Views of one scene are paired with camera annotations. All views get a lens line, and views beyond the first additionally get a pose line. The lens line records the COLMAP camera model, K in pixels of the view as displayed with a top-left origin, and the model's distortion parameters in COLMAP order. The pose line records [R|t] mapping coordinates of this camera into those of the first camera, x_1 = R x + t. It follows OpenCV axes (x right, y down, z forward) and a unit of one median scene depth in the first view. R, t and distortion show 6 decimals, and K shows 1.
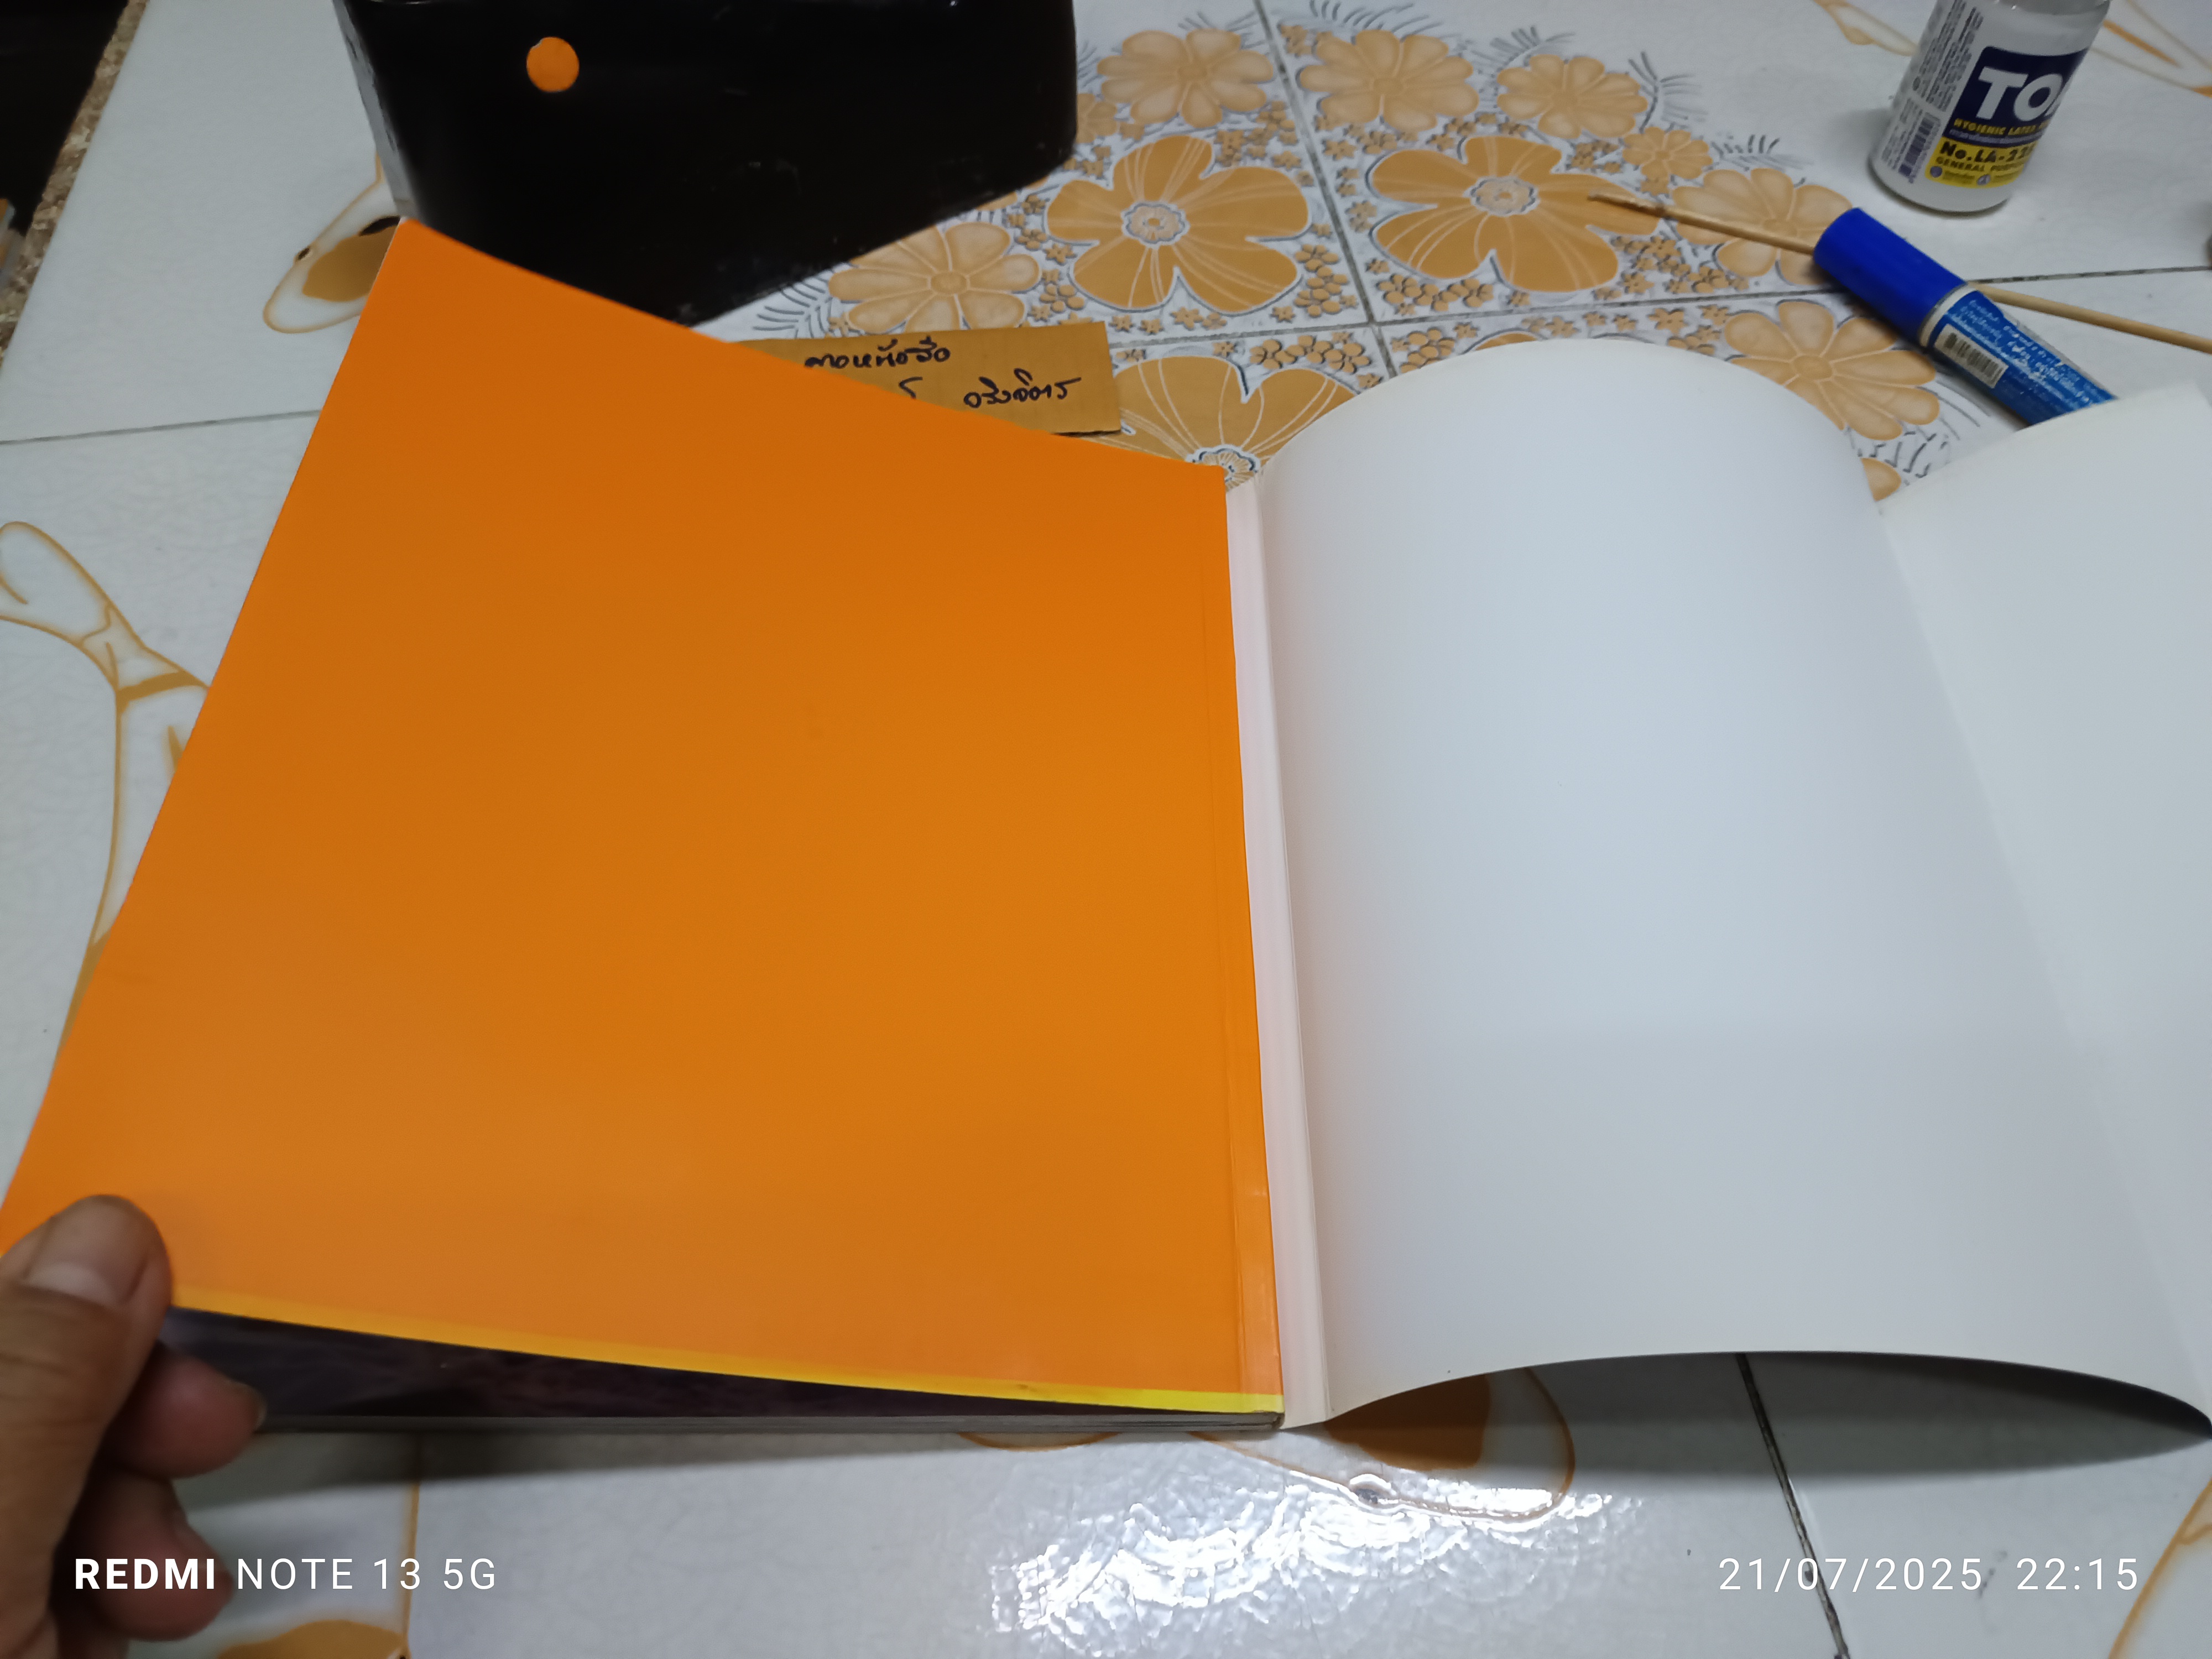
lens RADIAL K [[1533.8, 0, 1082.4], [0, 1533.8, 848.3], [0, 0, 1]] dist [-0.014818, -0.003513]
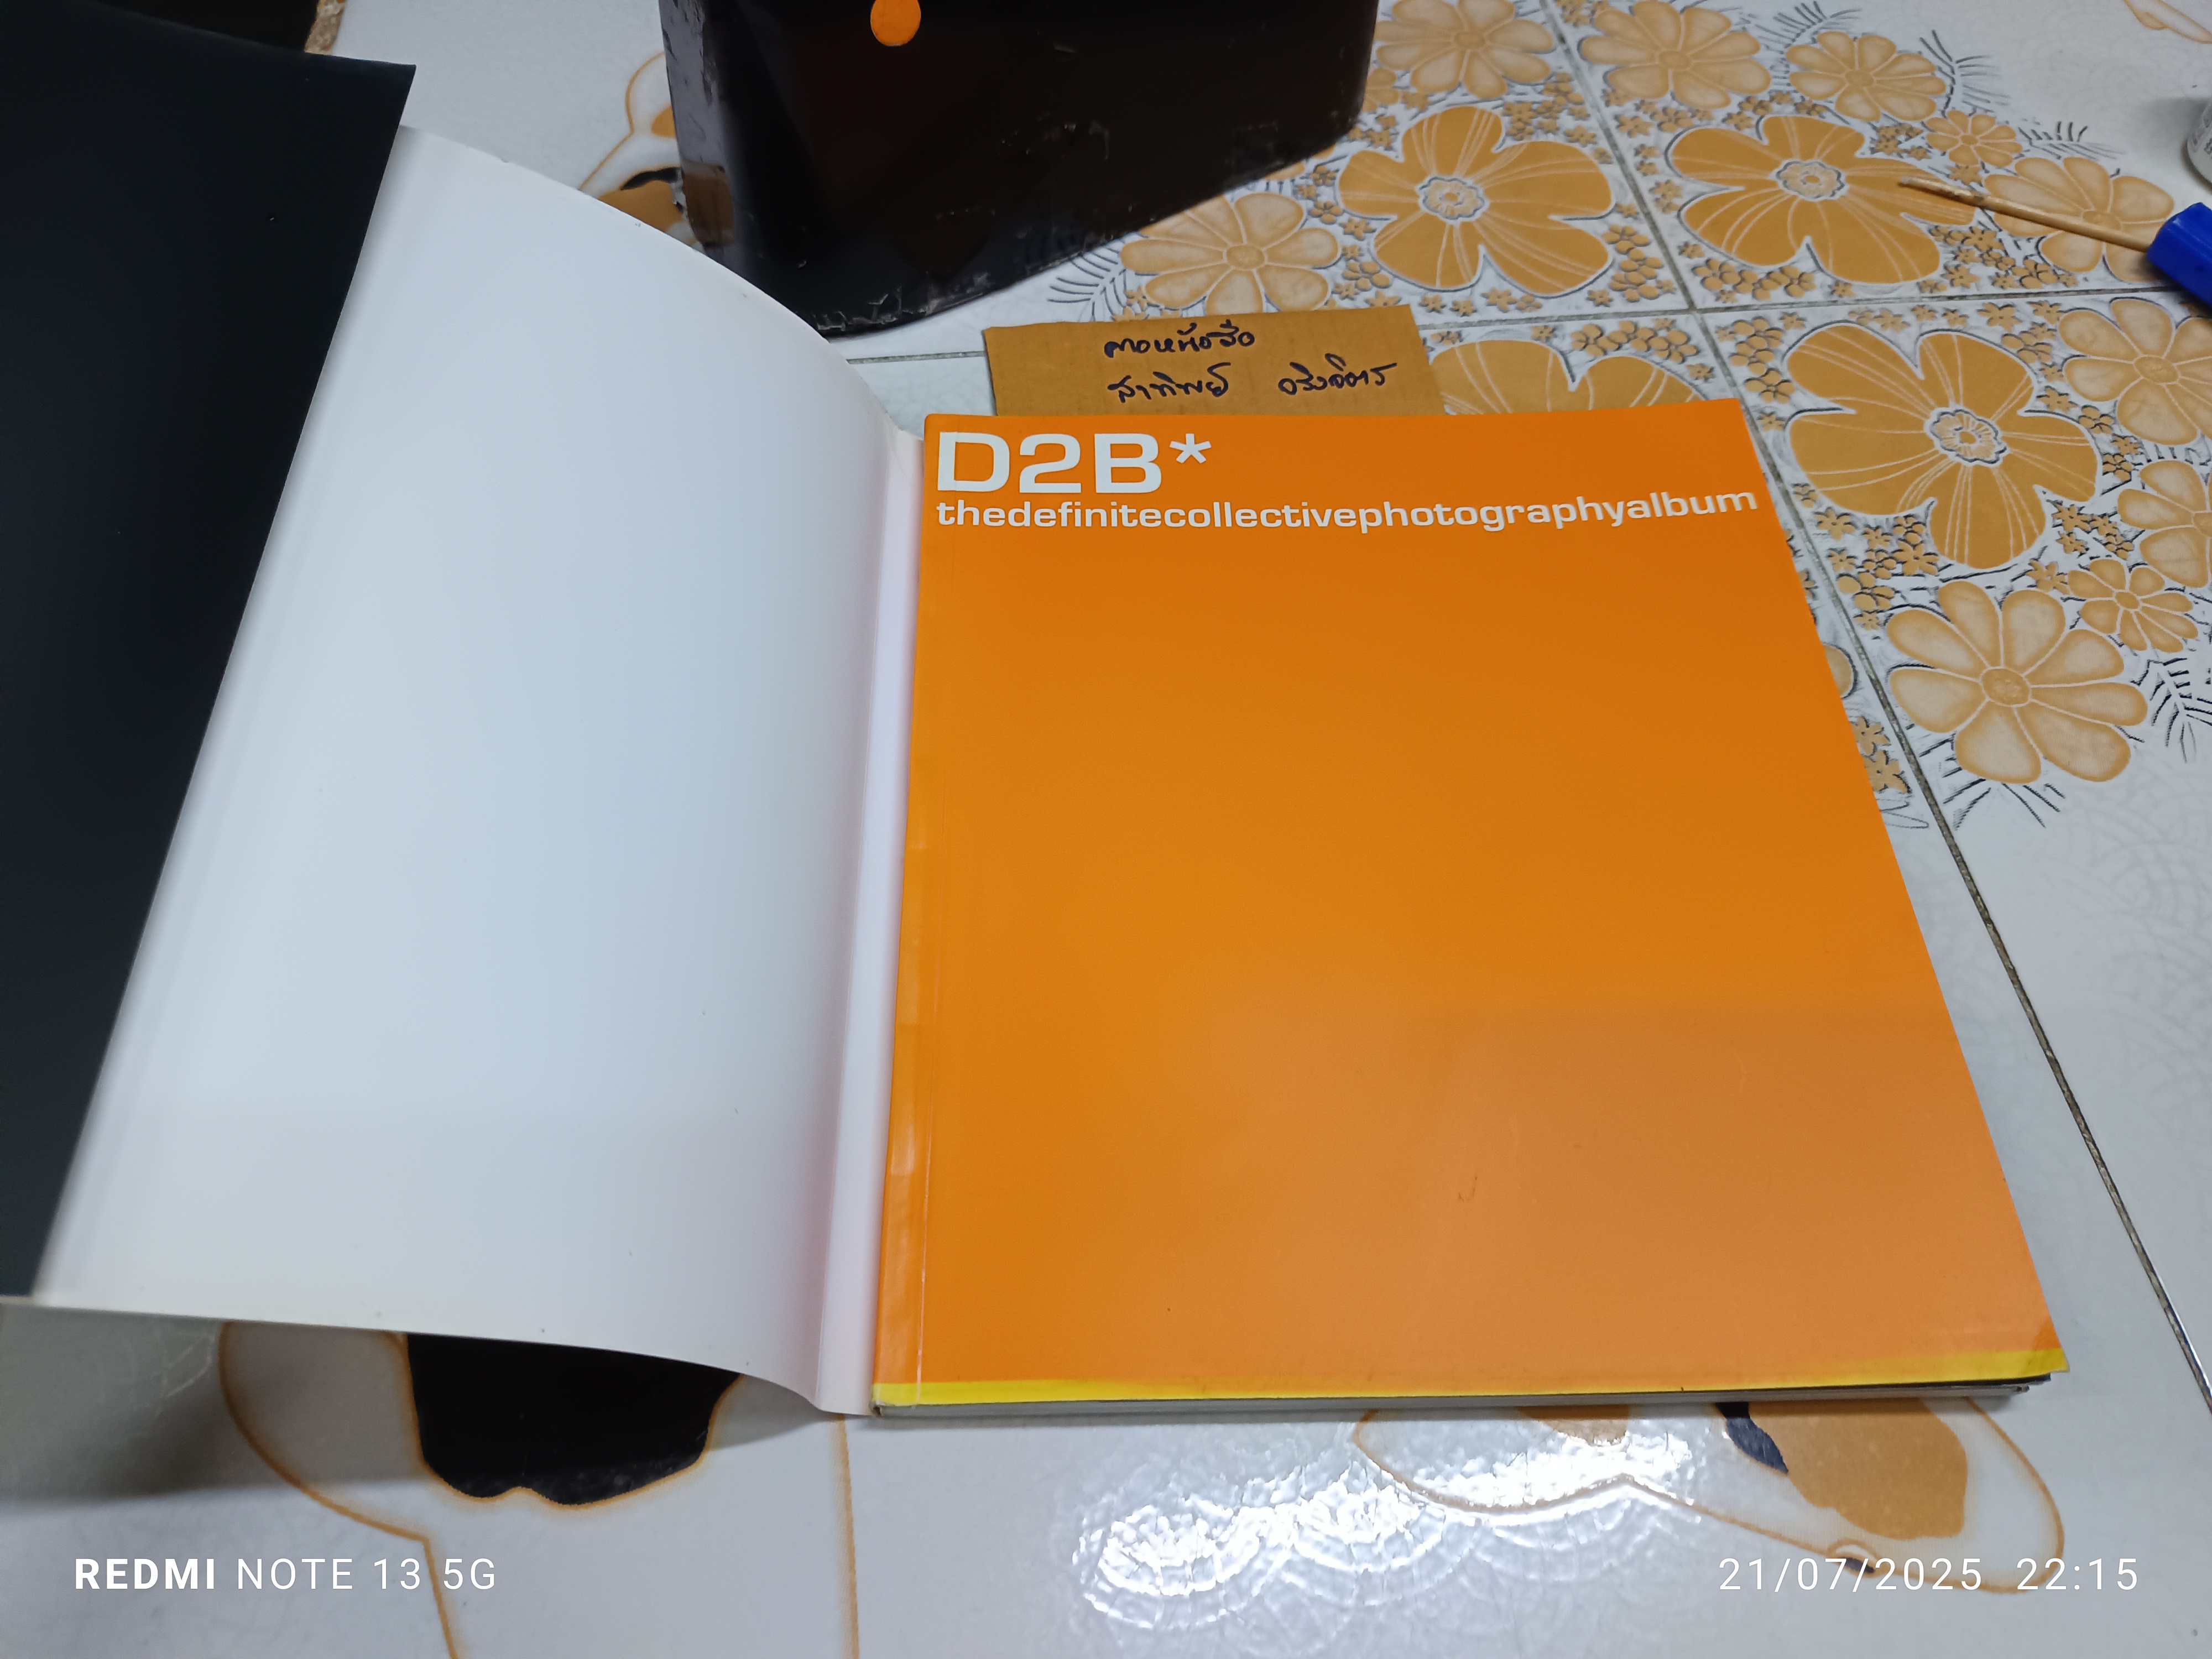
lens RADIAL K [[1533.8, 0, 1075.2], [0, 1533.8, 845.6], [0, 0, 1]] dist [-0.014818, -0.003513]
pose [[0.999764, 0.020857, 0.006051, -0.188175], [-0.020970, 0.999592, 0.019399, -0.018322], [-0.005644, -0.019521, 0.999794, 0.039569]]
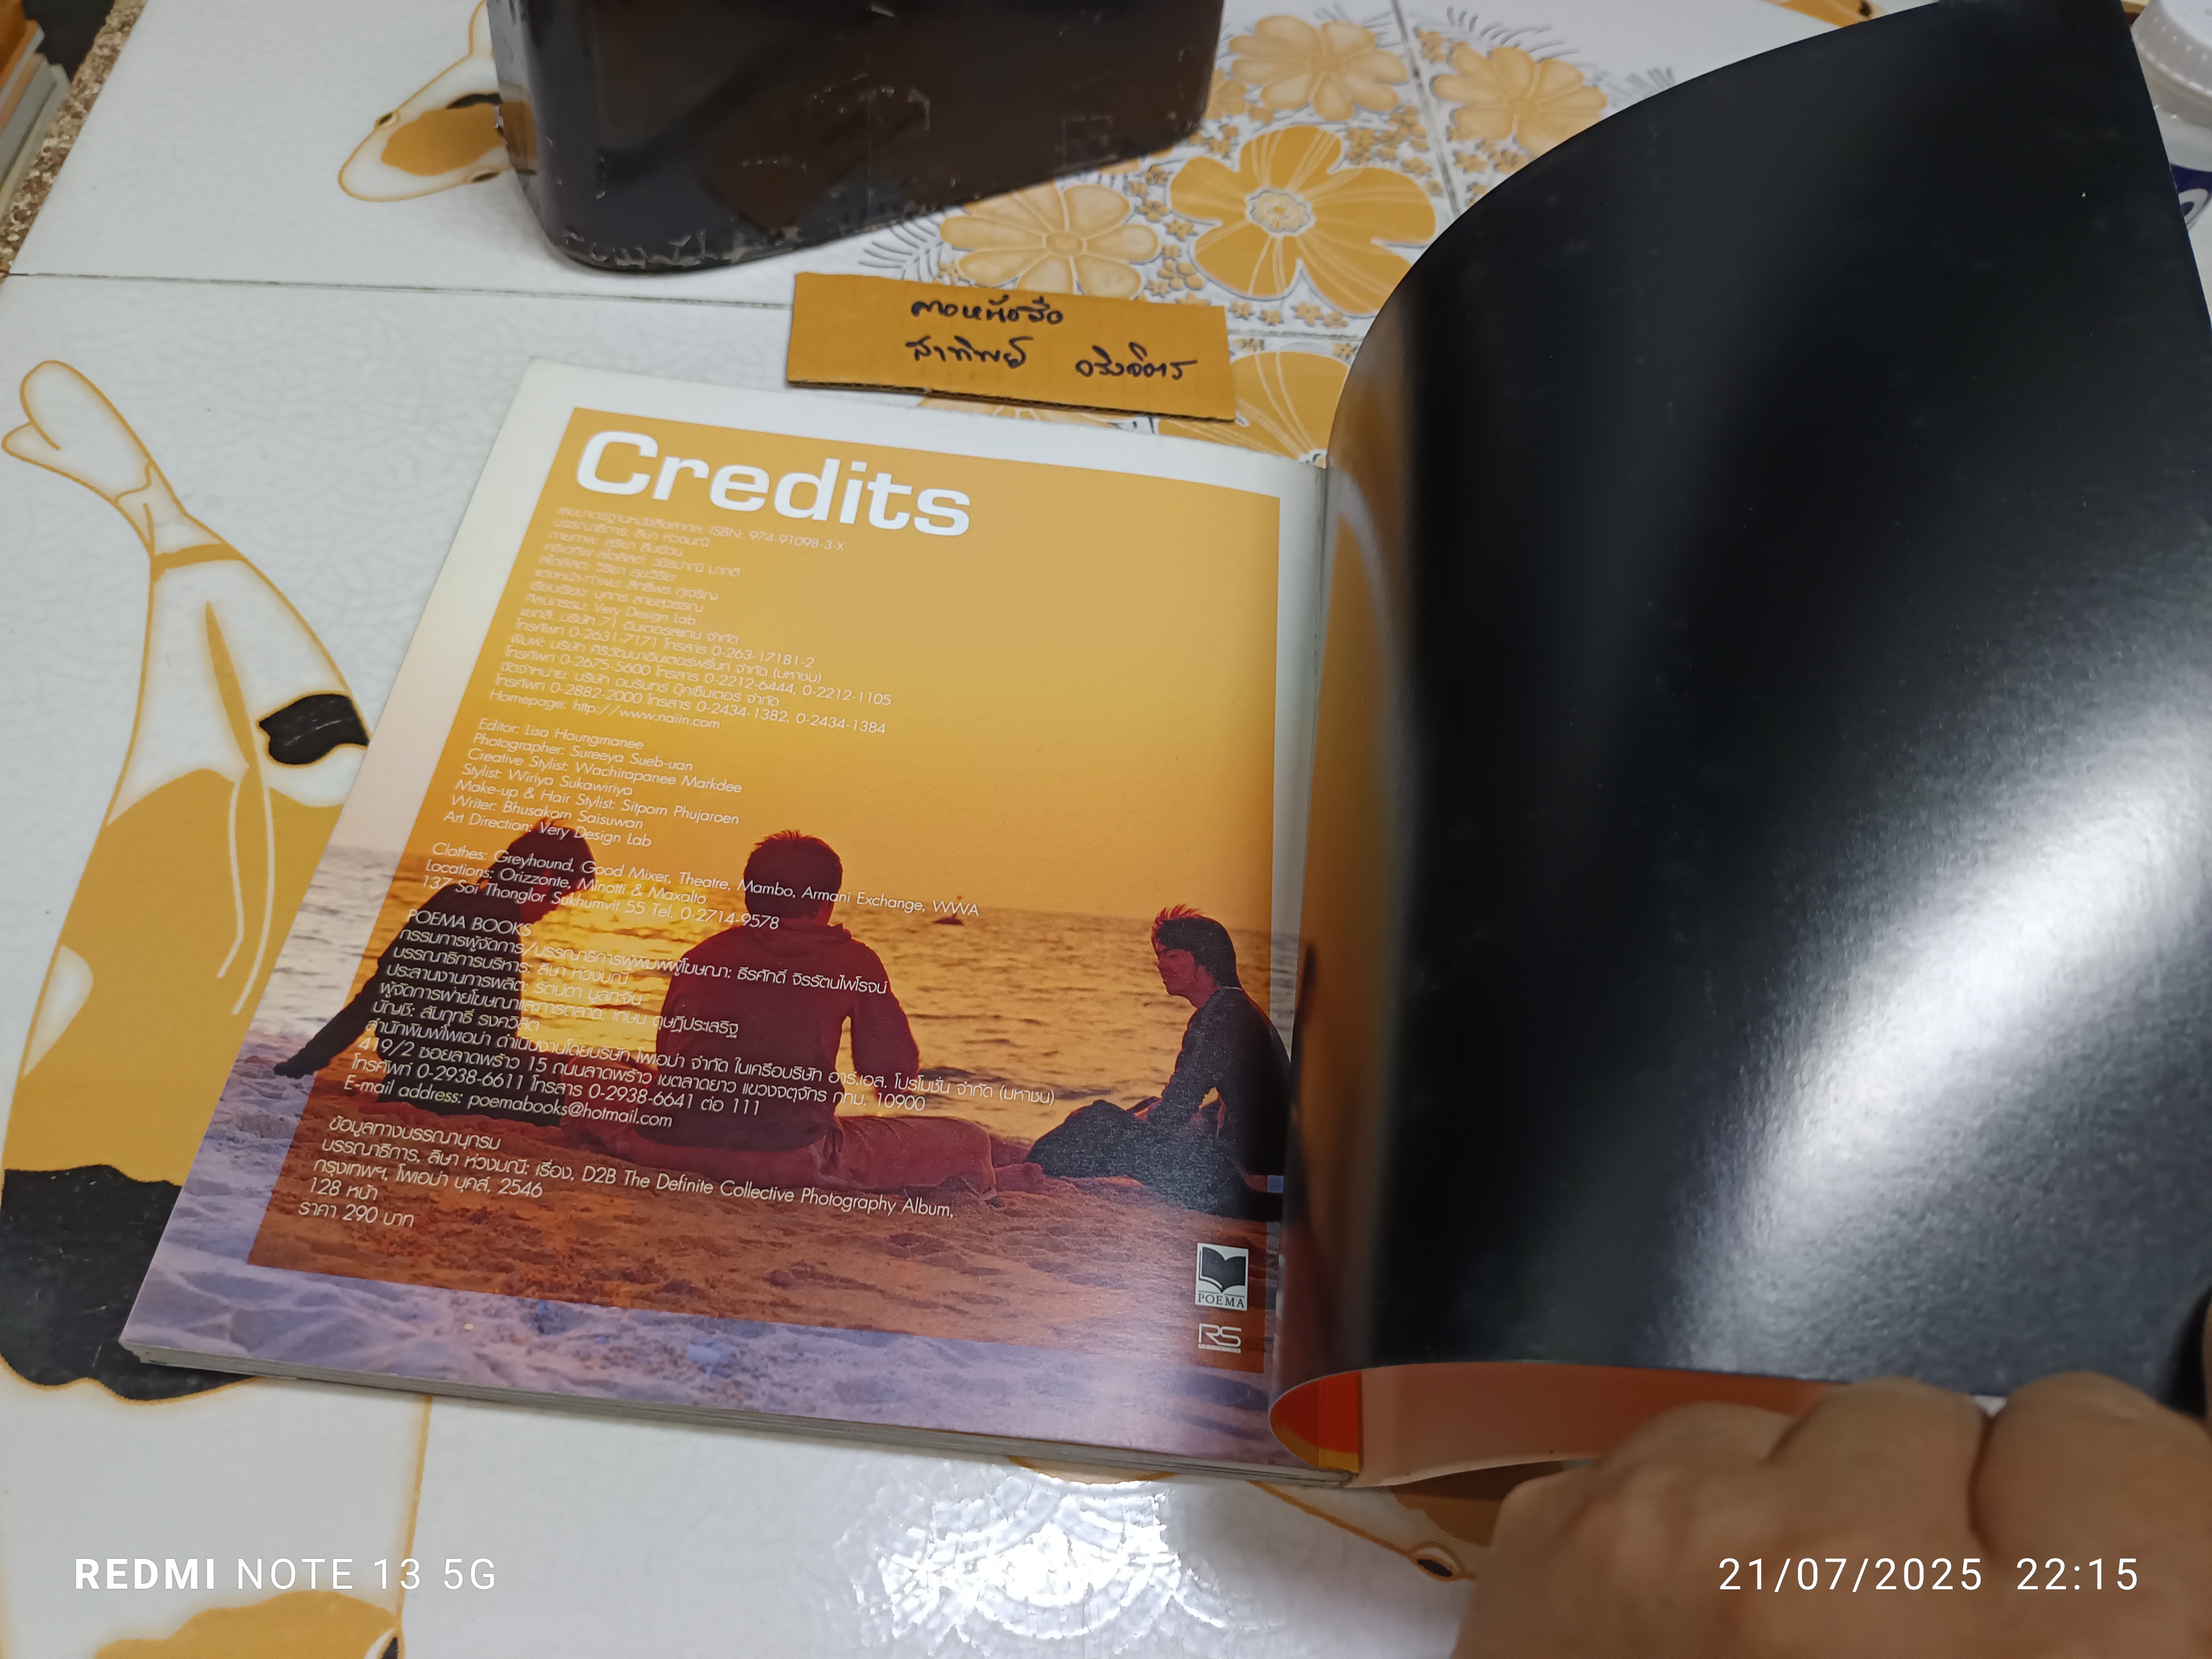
lens RADIAL K [[1533.8, 0, 1067.3], [0, 1533.8, 846.0], [0, 0, 1]] dist [-0.014818, -0.003513]
pose [[0.991843, 0.119974, 0.043056, -0.080222], [-0.120222, 0.992742, 0.003200, 0.001731], [-0.042359, -0.008350, 0.999068, 0.038717]]
